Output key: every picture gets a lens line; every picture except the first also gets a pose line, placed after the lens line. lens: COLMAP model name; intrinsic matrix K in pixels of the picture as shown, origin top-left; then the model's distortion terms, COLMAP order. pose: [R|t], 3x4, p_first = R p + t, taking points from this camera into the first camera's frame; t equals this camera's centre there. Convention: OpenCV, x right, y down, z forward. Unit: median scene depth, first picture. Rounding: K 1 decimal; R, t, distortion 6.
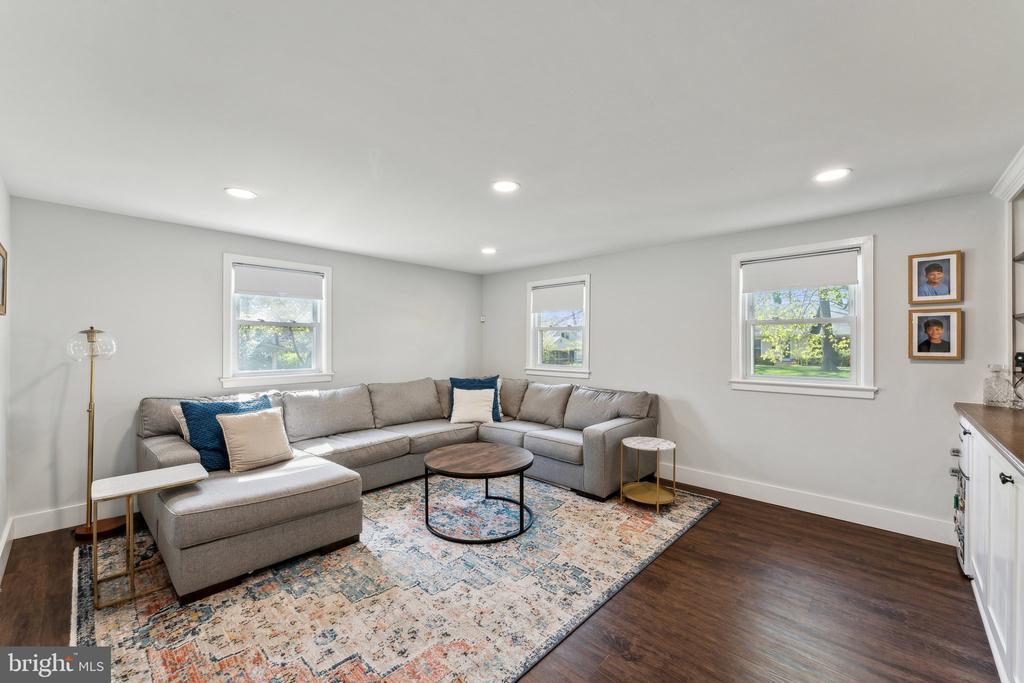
lens RADIAL K [[407.4, 0, 512.4], [0, 407.4, 342.4], [0, 0, 1]] dist [0.002227, 0.000245]
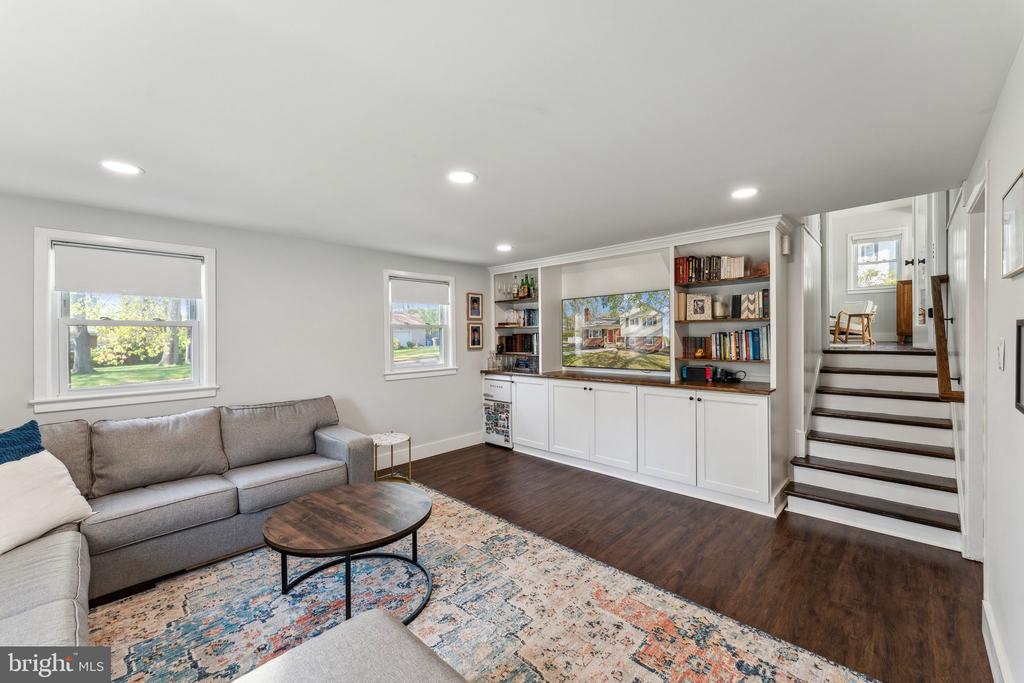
lens RADIAL K [[407.4, 0, 512.0], [0, 407.4, 337.1], [0, 0, 1]] dist [0.002227, 0.000245]
pose [[0.018250, -0.003207, 0.999828, -0.888347], [0.008639, 0.999958, 0.003049, -0.019786], [-0.999796, 0.008582, 0.018277, 0.812210]]
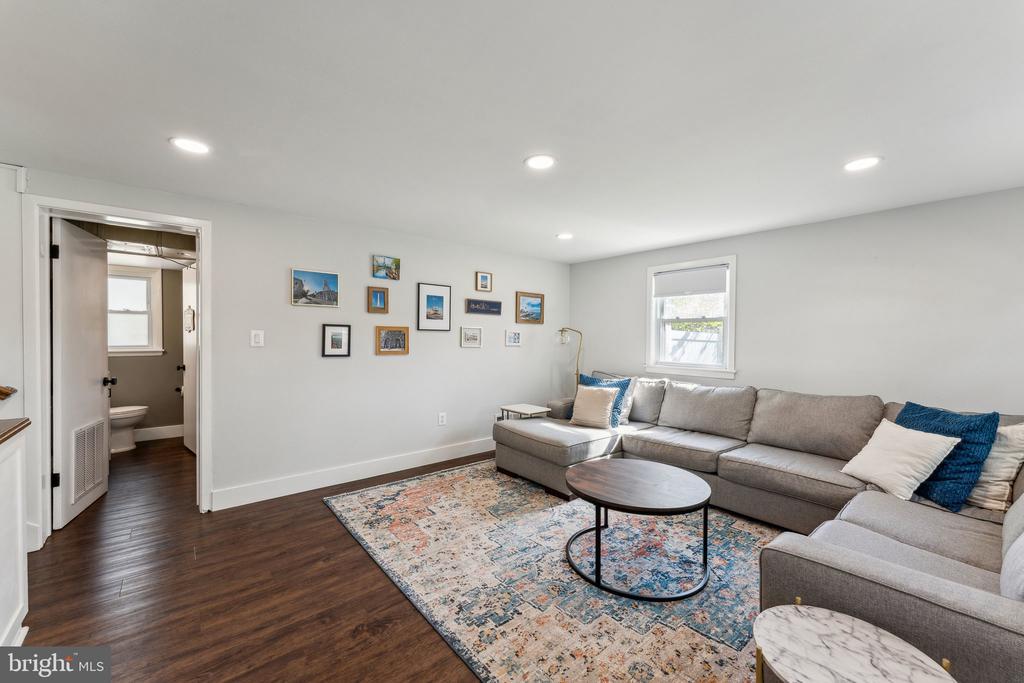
lens RADIAL K [[407.4, 0, 514.7], [0, 407.4, 340.8], [0, 0, 1]] dist [0.002227, 0.000245]
pose [[-0.113167, 0.008483, -0.993540, 0.832147], [-0.006169, 0.999938, 0.009240, 0.004654], [0.993557, 0.007175, -0.113107, 0.977491]]
